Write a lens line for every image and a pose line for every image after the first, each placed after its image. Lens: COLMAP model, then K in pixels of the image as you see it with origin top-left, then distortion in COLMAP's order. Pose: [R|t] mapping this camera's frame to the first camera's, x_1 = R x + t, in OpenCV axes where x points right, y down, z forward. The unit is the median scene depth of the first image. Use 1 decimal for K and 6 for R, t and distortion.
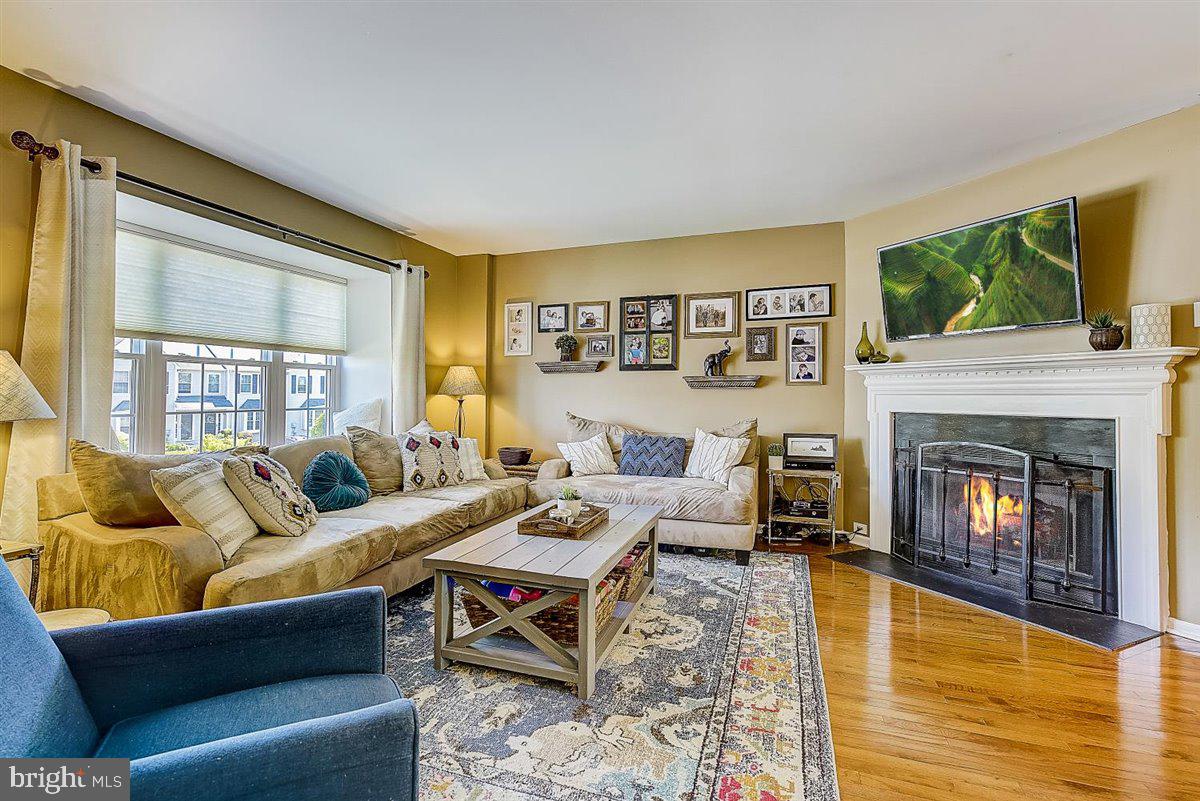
lens RADIAL K [[568.2, 0, 581.4], [0, 568.2, 381.3], [0, 0, 1]] dist [0.001428, 0.000463]
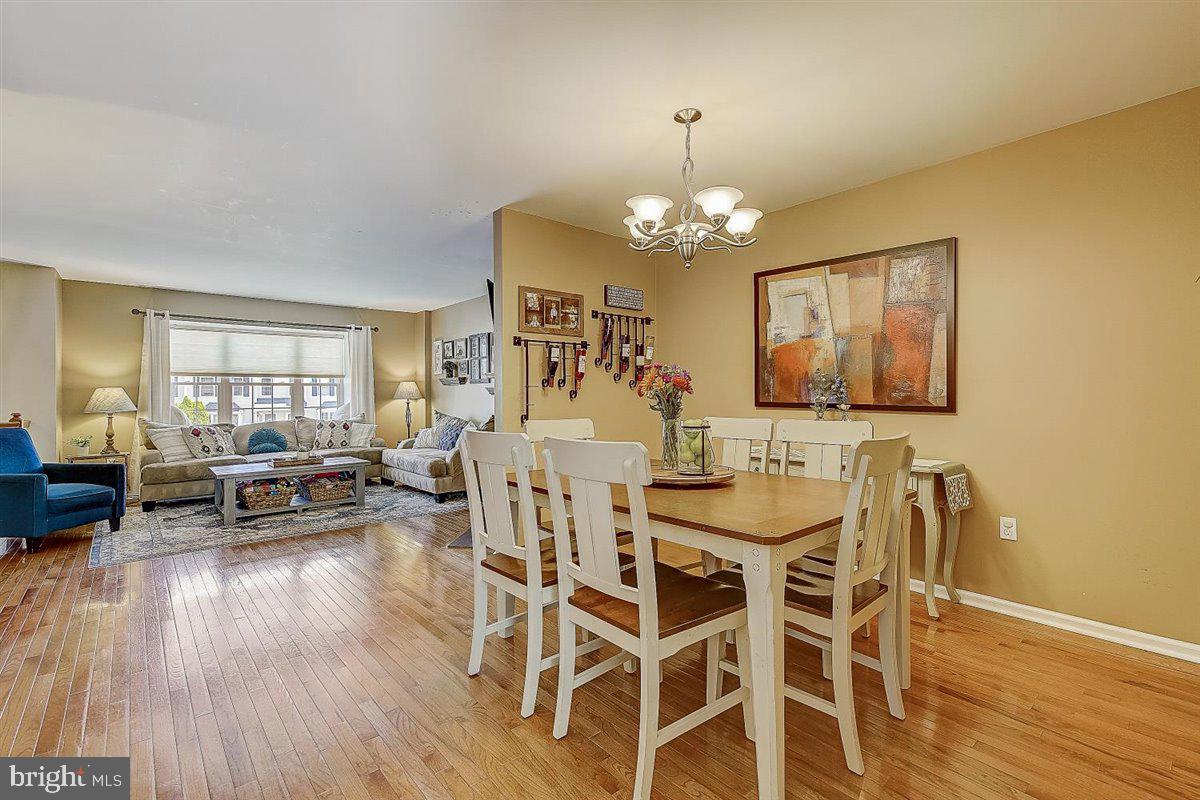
lens RADIAL K [[560.6, 0, 601.1], [0, 560.6, 399.8], [0, 0, 1]] dist [0.002947, 0.001565]
pose [[0.871443, -0.001992, -0.490493, 1.538821], [0.018716, 0.999399, 0.029194, -0.016207], [0.490140, -0.034621, 0.870956, -0.197444]]
